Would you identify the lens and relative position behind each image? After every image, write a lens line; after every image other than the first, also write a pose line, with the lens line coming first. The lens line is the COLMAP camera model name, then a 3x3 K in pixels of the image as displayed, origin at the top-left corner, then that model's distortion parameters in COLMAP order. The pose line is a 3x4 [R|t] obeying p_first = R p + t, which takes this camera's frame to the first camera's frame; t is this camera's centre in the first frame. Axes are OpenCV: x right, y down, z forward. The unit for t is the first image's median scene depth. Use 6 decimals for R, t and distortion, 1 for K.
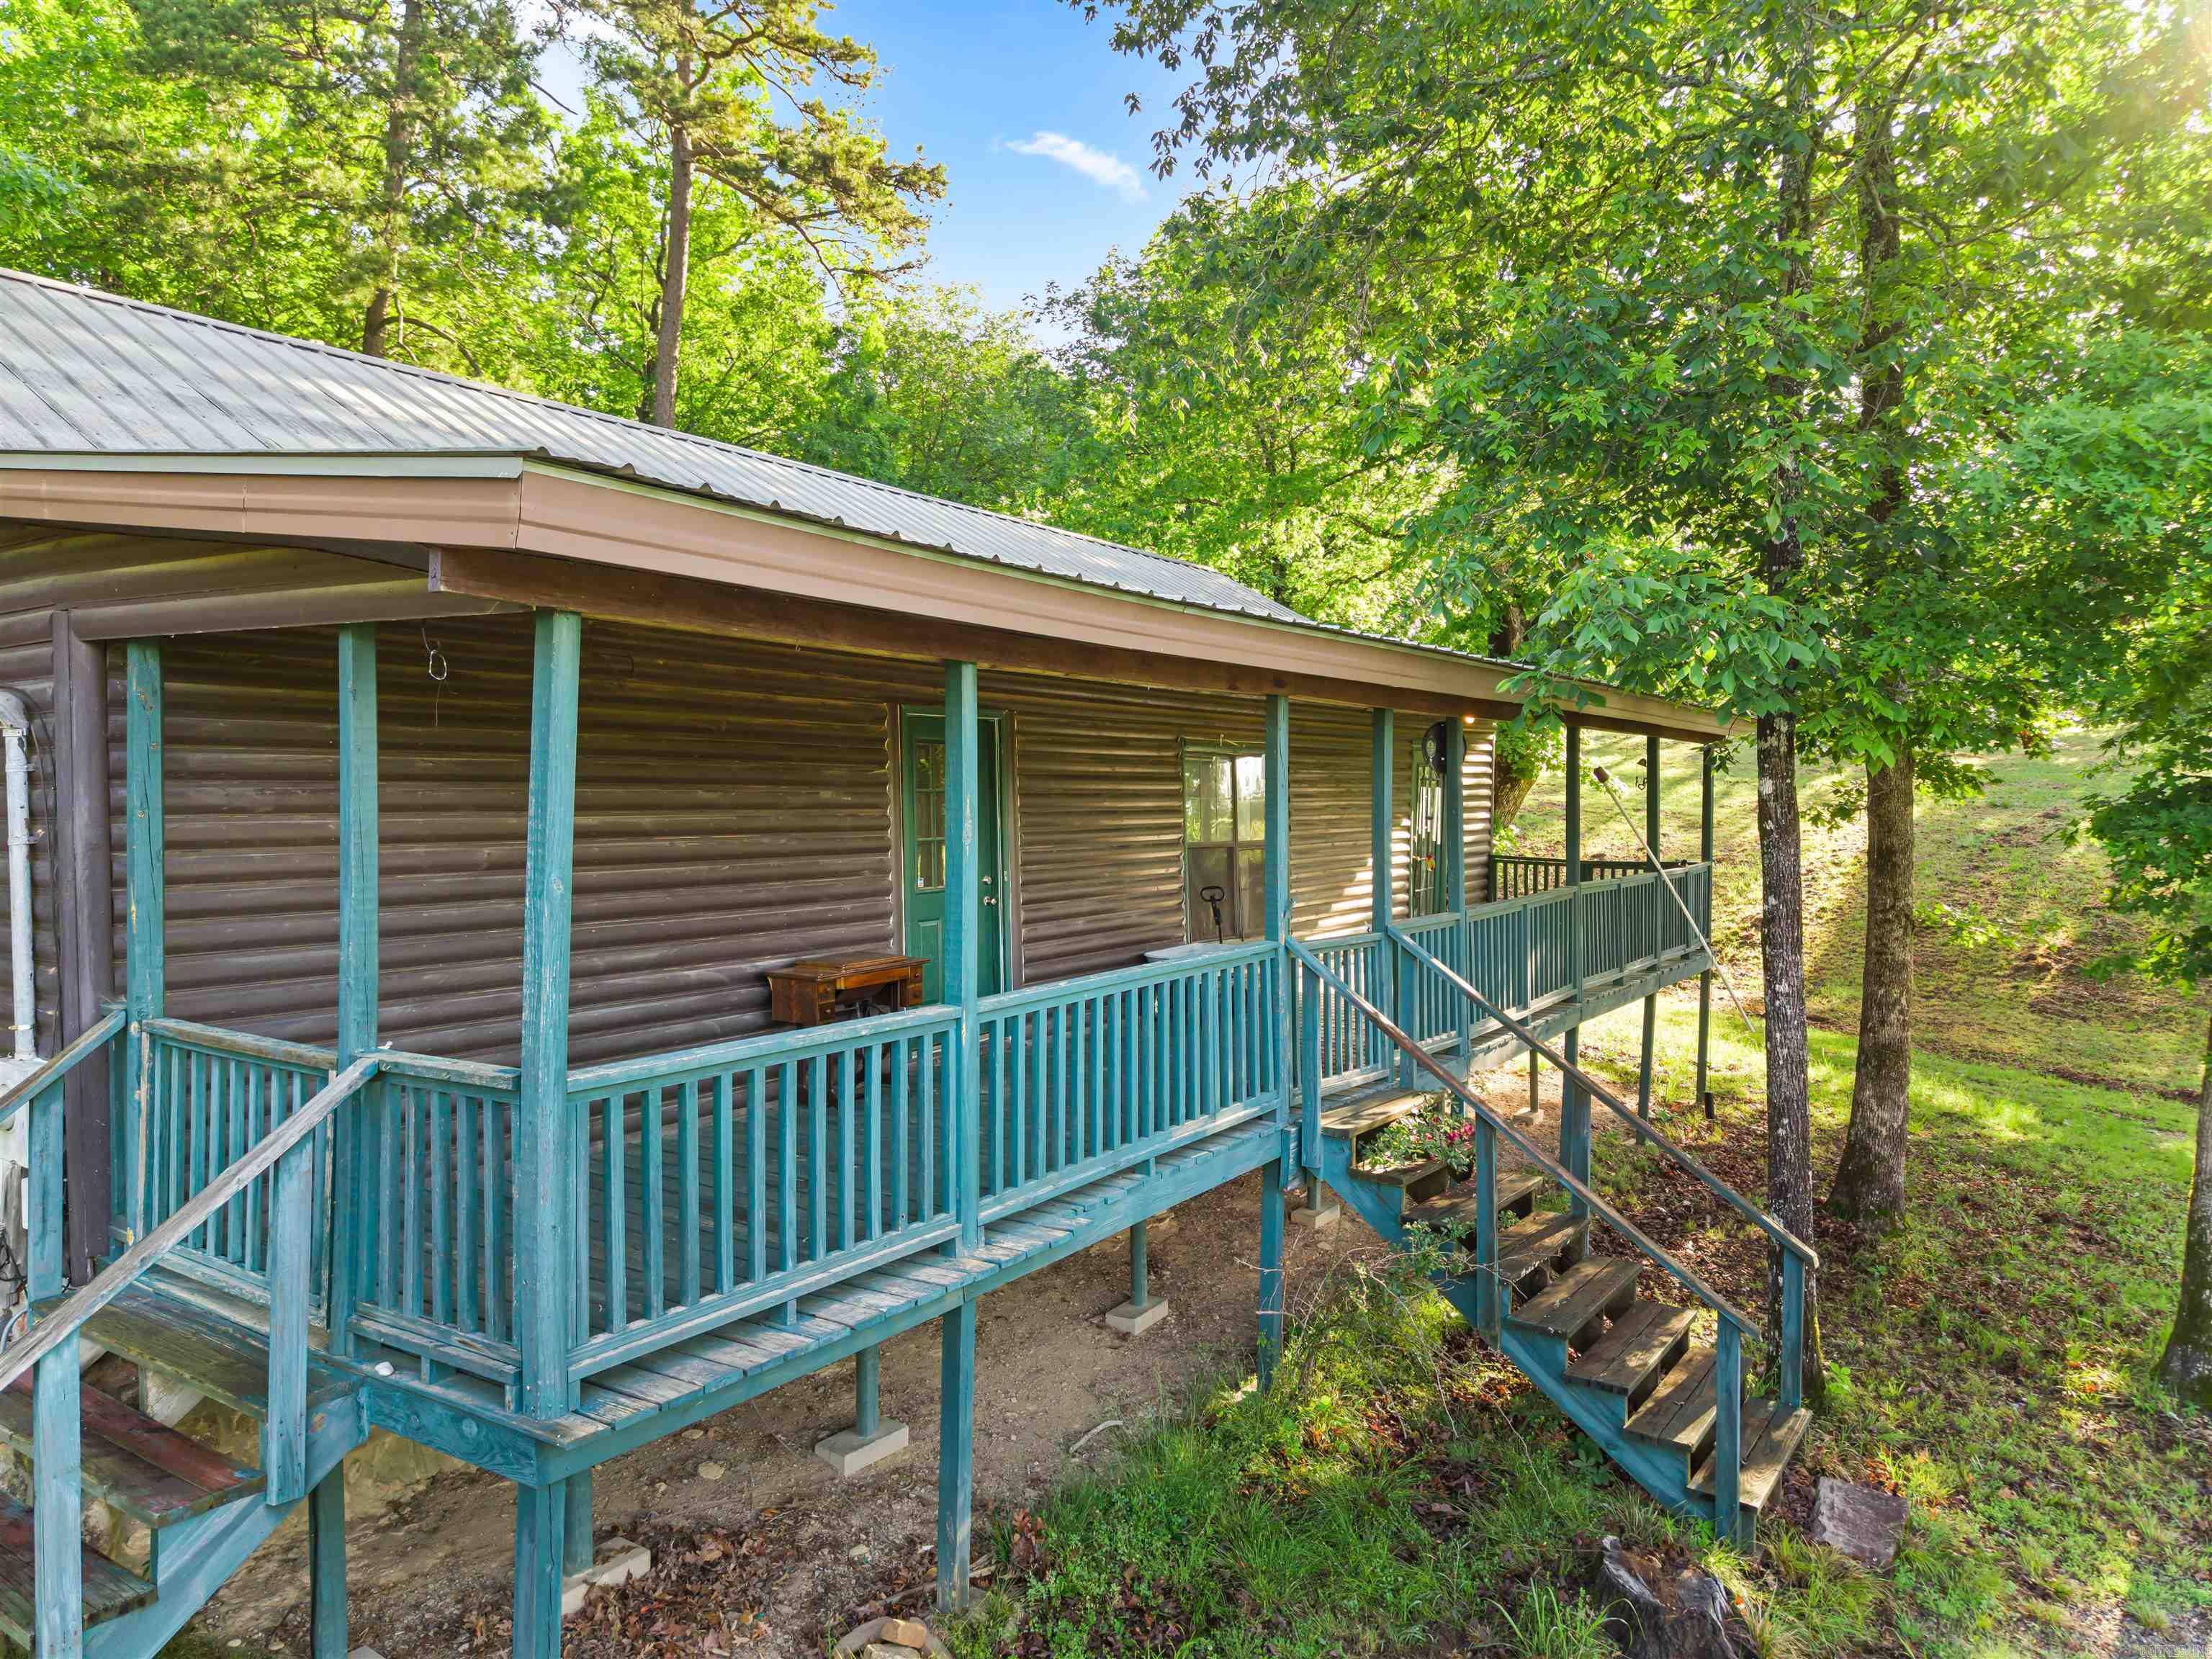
lens RADIAL K [[1470.1, 0, 1106.6], [0, 1470.1, 814.0], [0, 0, 1]] dist [-0.022816, 0.002916]
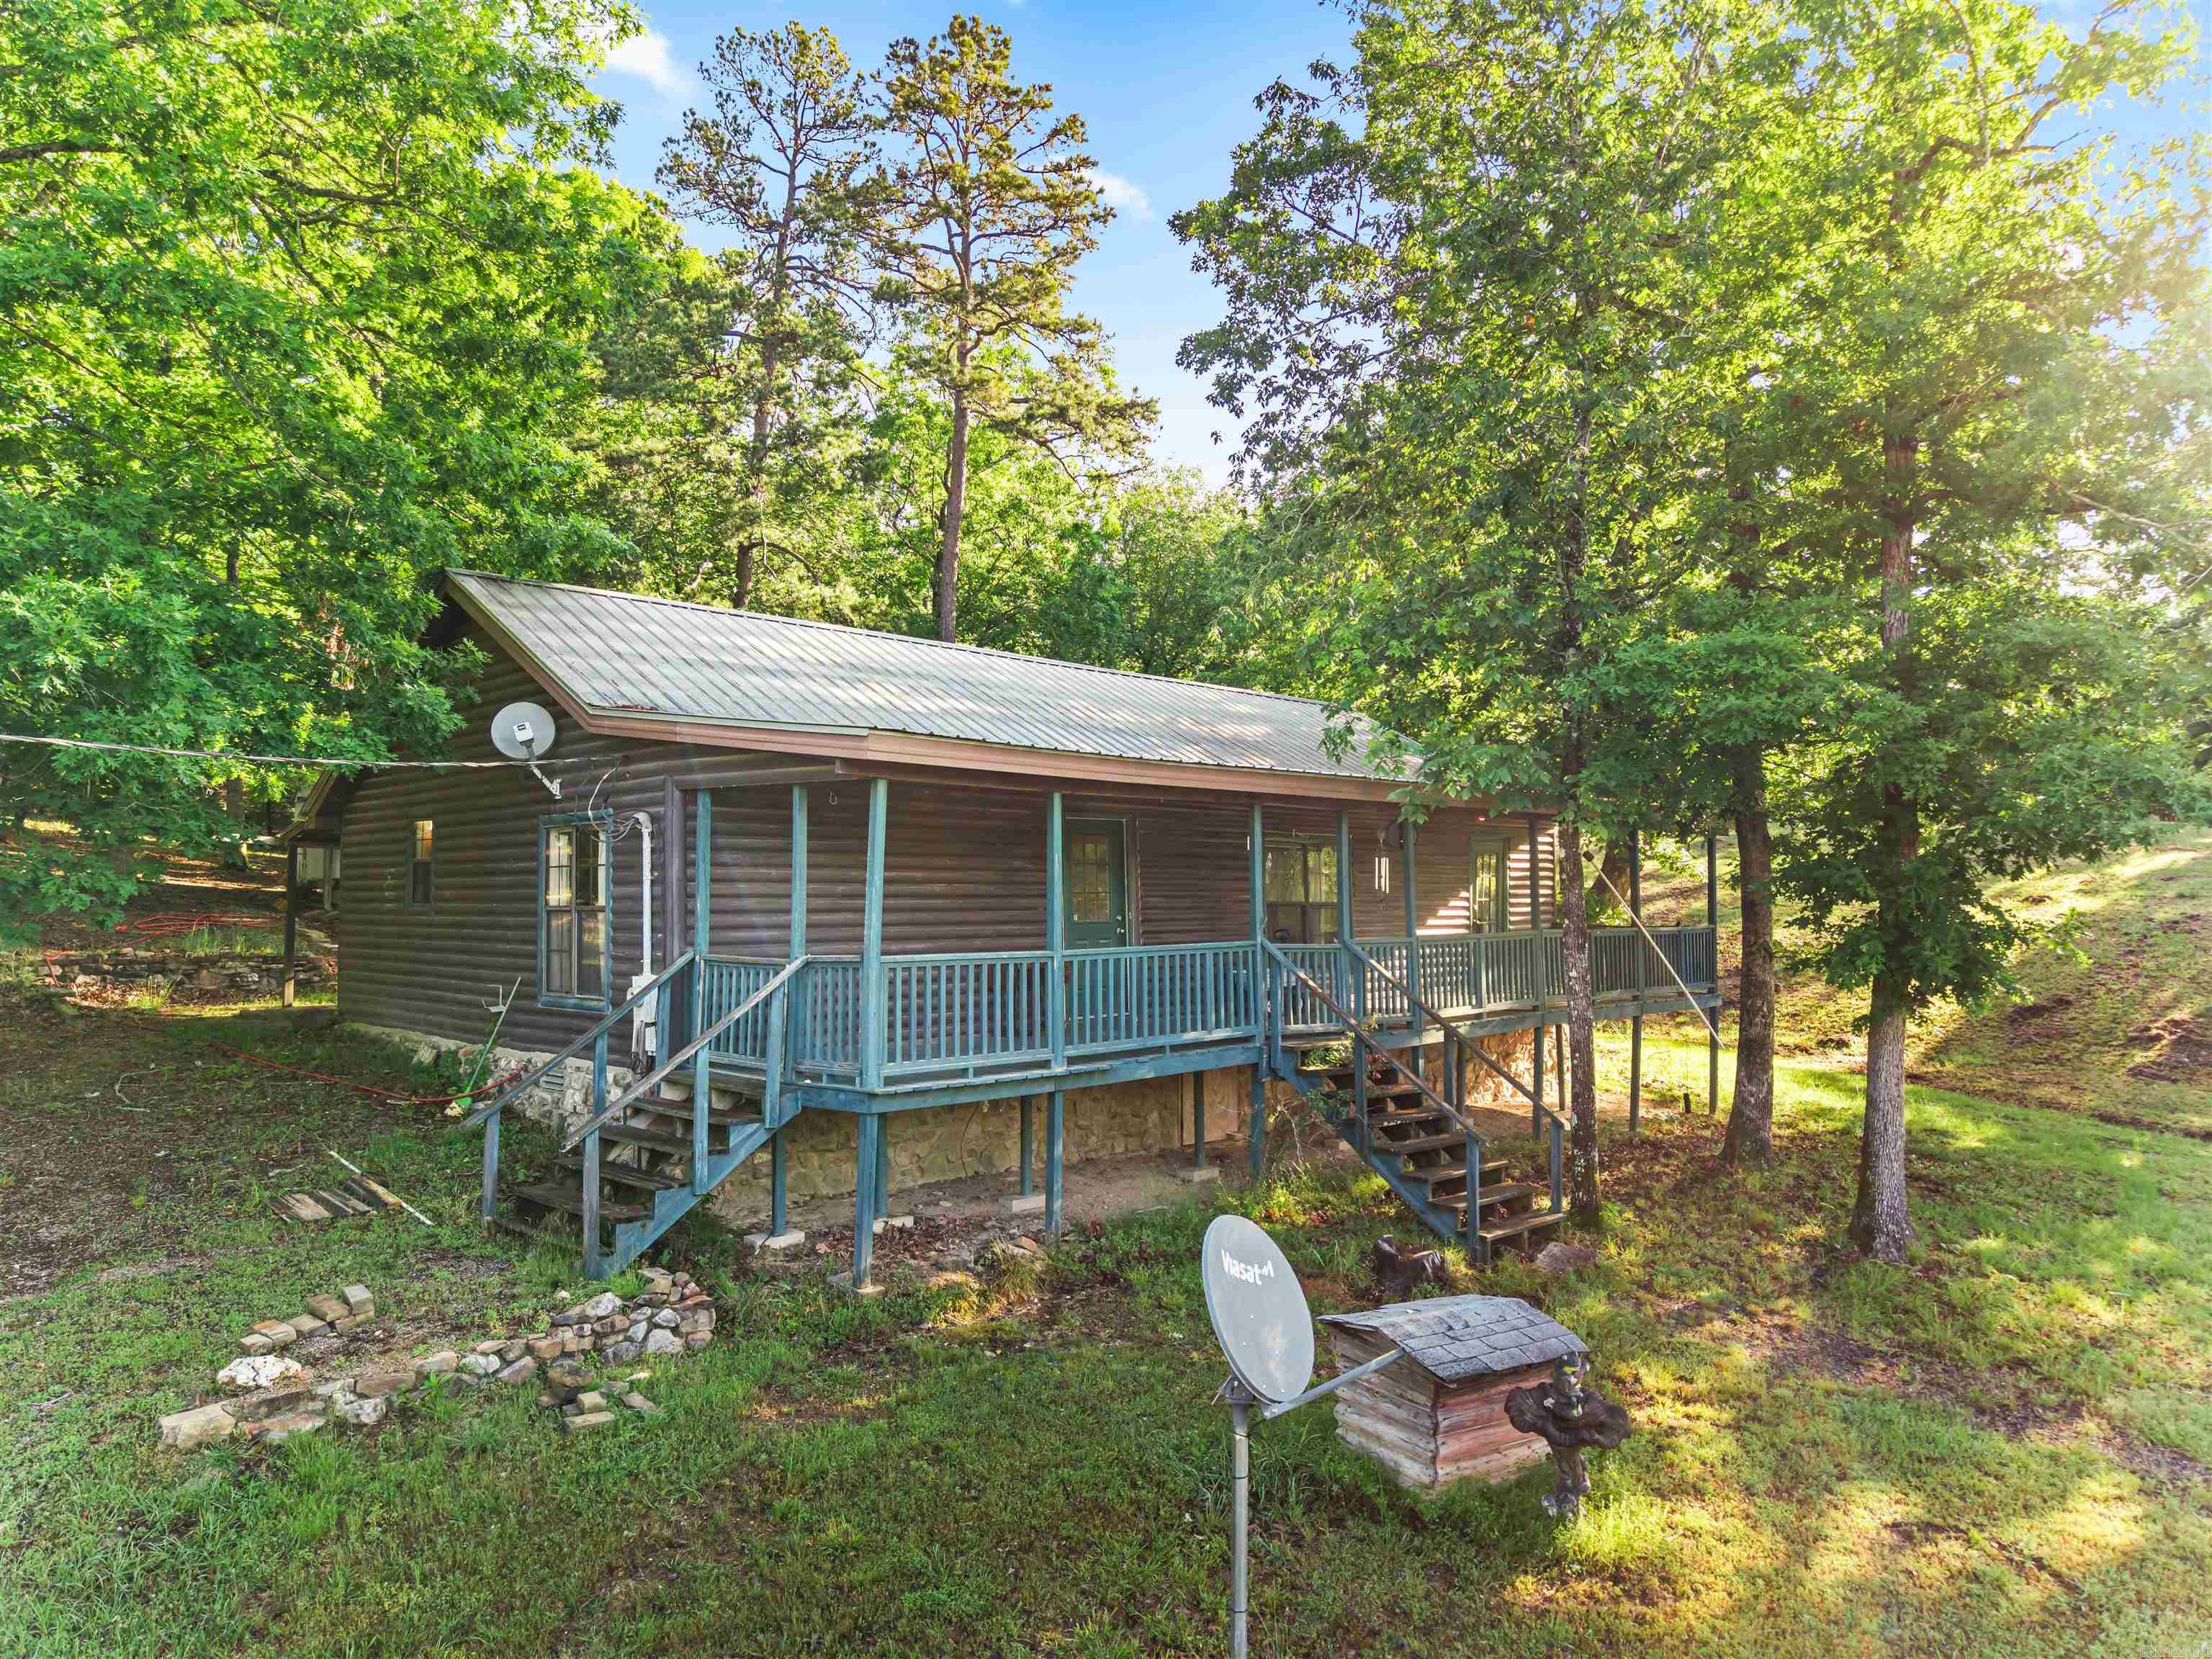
lens RADIAL K [[1470.1, 0, 1107.0], [0, 1470.1, 833.4], [0, 0, 1]] dist [-0.022816, 0.002916]
pose [[0.981272, -0.012473, -0.192221, 0.317922], [0.000551, 0.998079, -0.061953, 0.073803], [0.192624, 0.060687, 0.979394, -0.893141]]
